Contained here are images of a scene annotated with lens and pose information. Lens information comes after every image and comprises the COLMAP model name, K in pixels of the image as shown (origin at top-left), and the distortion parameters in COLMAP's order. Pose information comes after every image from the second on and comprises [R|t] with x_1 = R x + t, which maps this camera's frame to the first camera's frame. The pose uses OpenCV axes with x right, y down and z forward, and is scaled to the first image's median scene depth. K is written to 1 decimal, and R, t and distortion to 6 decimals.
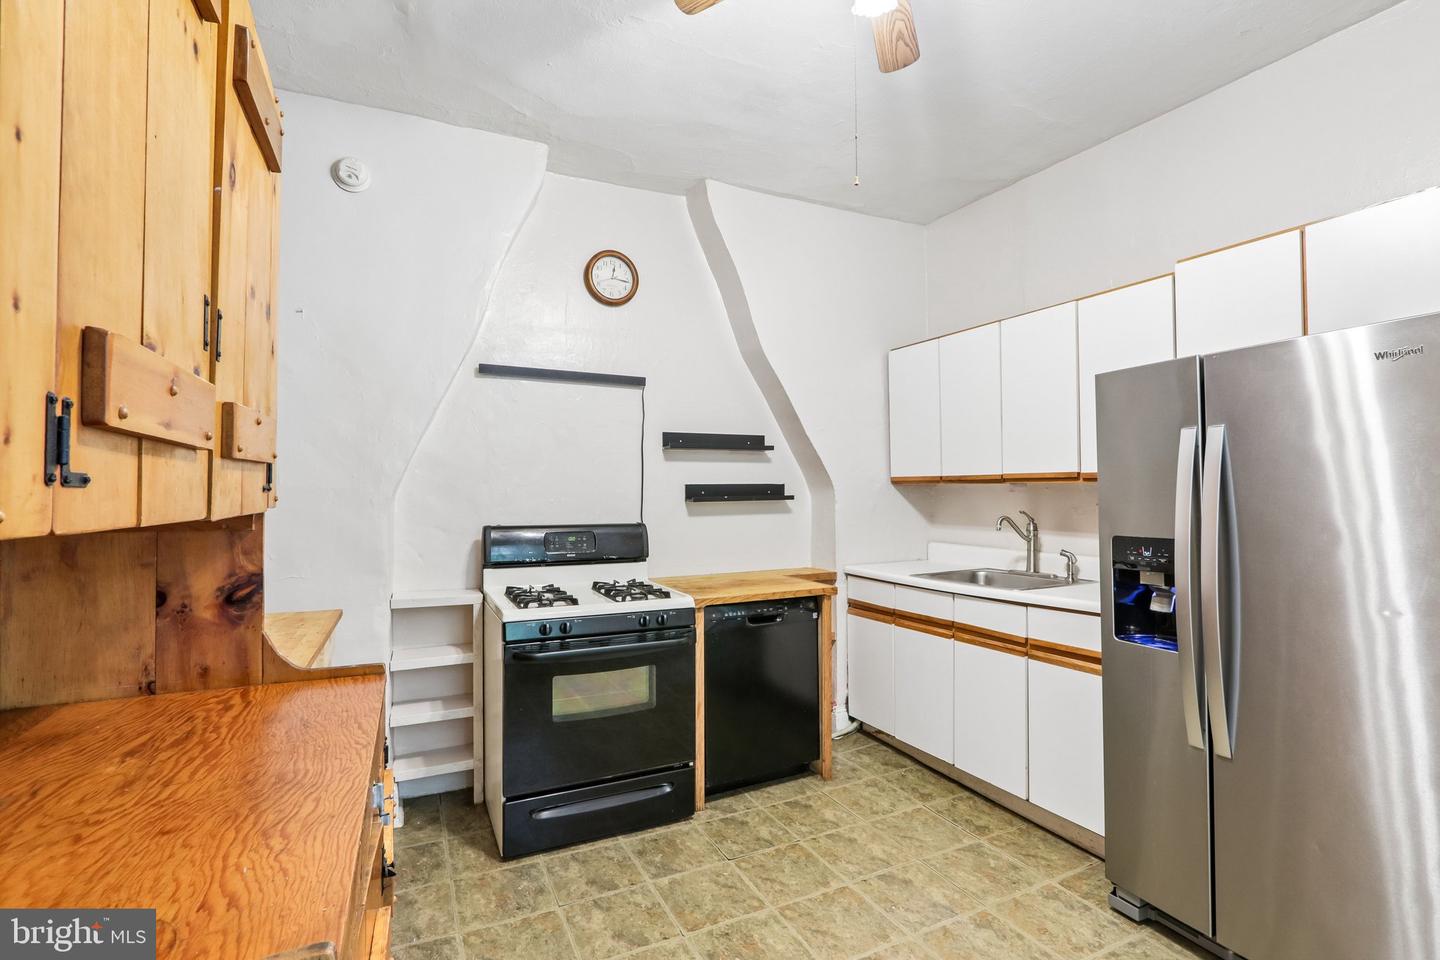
lens RADIAL K [[666.6, 0, 716.8], [0, 666.6, 485.5], [0, 0, 1]] dist [-0.014984, 0.001668]
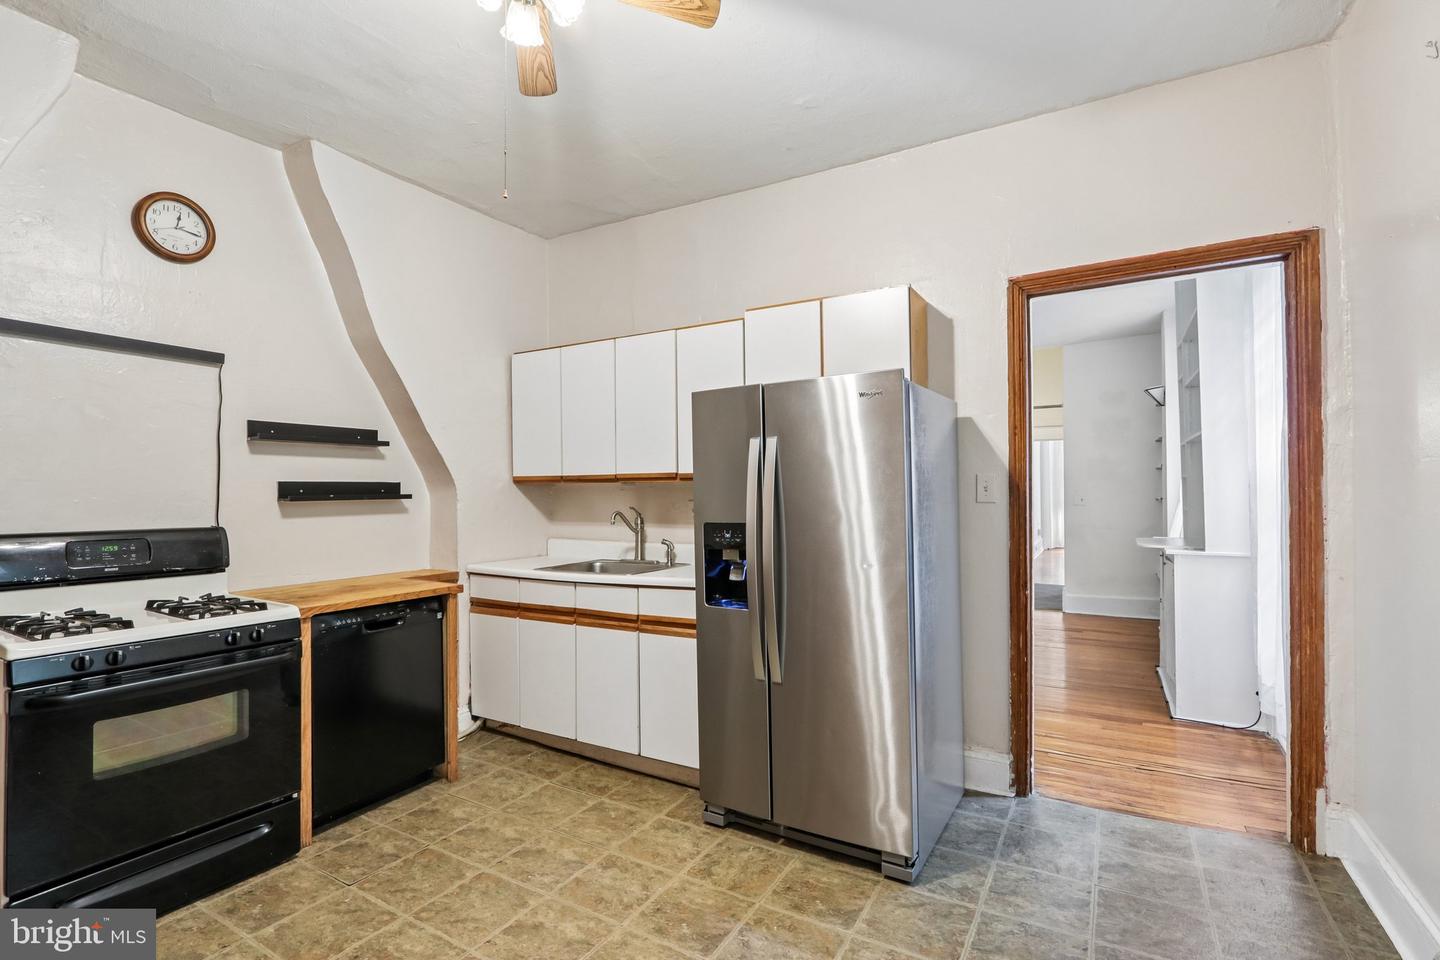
lens RADIAL K [[666.6, 0, 721.7], [0, 666.6, 485.0], [0, 0, 1]] dist [-0.014984, 0.001668]
pose [[0.834183, 0.005286, 0.551463, -0.053486], [-0.001045, 0.999967, -0.008005, 0.012024], [-0.551487, 0.006101, 0.834161, -0.051280]]
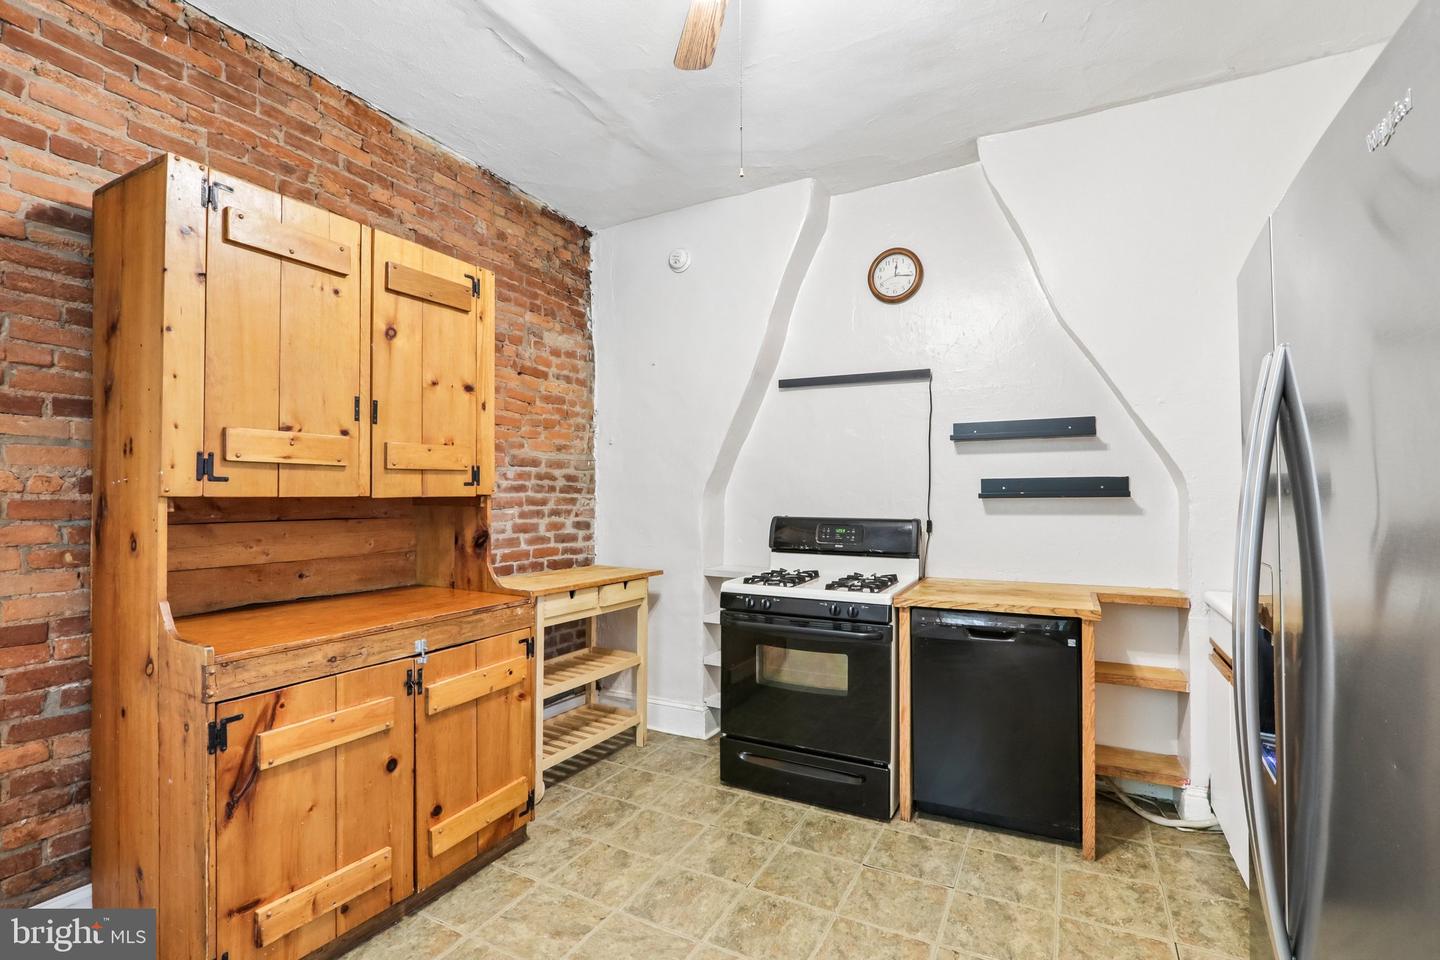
lens RADIAL K [[666.6, 0, 719.4], [0, 666.6, 485.3], [0, 0, 1]] dist [-0.014984, 0.001668]
pose [[0.588934, -0.007514, -0.808146, 0.620611], [0.006799, 0.999967, -0.004344, 0.010739], [0.808152, -0.002936, 0.588966, 0.236191]]
